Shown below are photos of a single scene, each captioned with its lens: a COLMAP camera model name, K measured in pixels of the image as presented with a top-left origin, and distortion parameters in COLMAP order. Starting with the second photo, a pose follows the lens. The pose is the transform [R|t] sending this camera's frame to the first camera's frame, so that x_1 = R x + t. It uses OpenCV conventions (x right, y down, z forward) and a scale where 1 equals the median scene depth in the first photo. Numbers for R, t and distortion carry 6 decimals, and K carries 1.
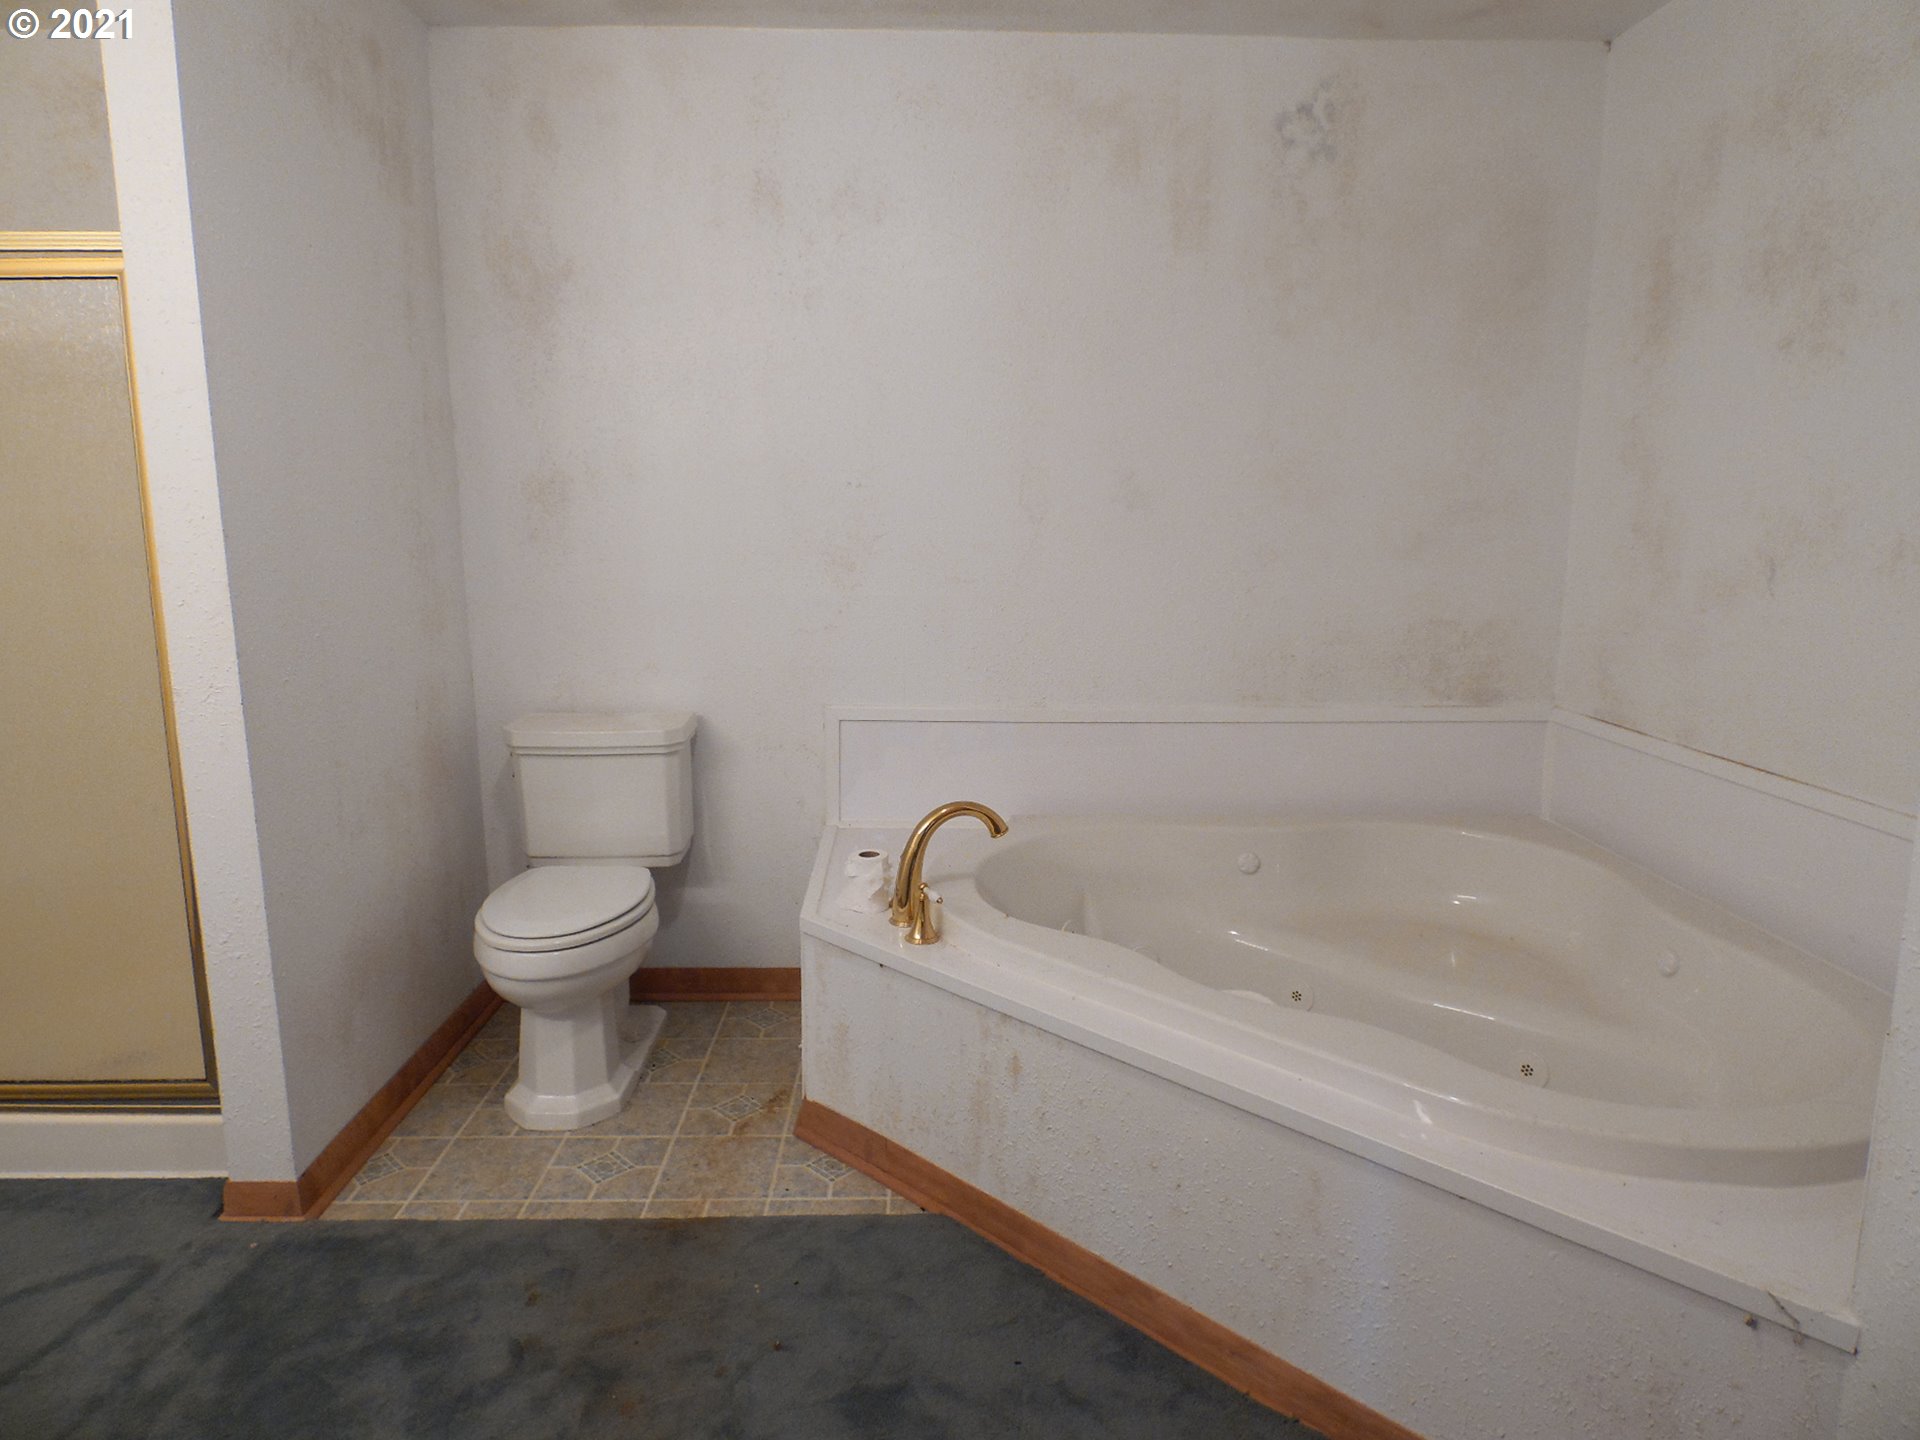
lens RADIAL K [[1122.4, 0, 960.0], [0, 1122.4, 720.0], [0, 0, 1]] dist [-0.002706, -0.000268]
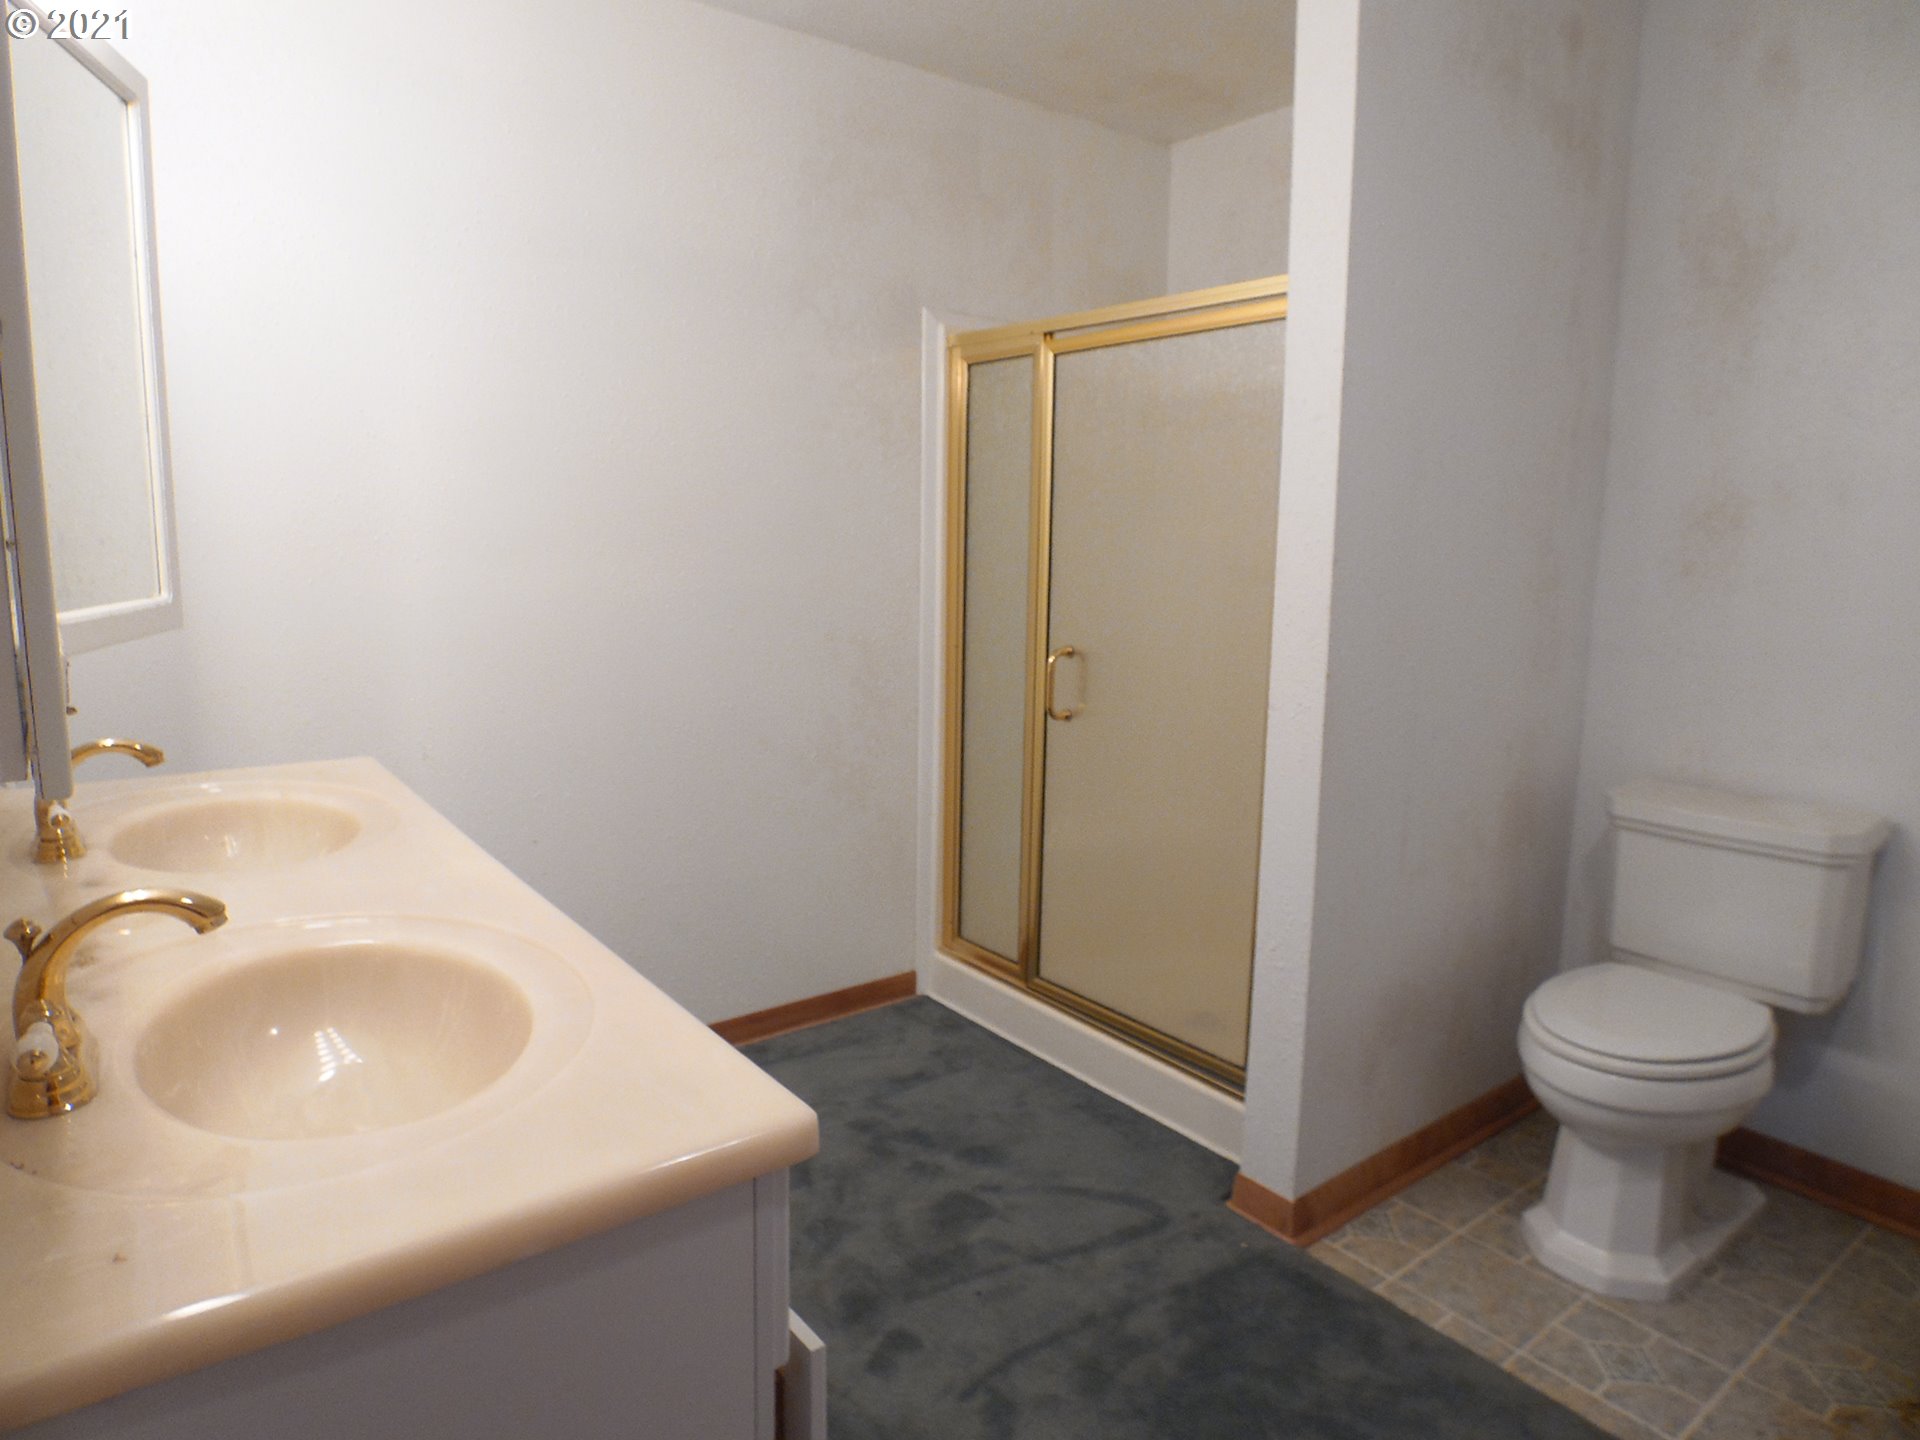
lens RADIAL K [[1122.4, 0, 960.0], [0, 1122.4, 720.0], [0, 0, 1]] dist [-0.002706, -0.000268]
pose [[0.577417, 0.127240, -0.806474, -0.009215], [-0.153933, 0.987032, 0.045515, -0.012461], [0.801807, 0.097862, 0.589516, 0.113760]]
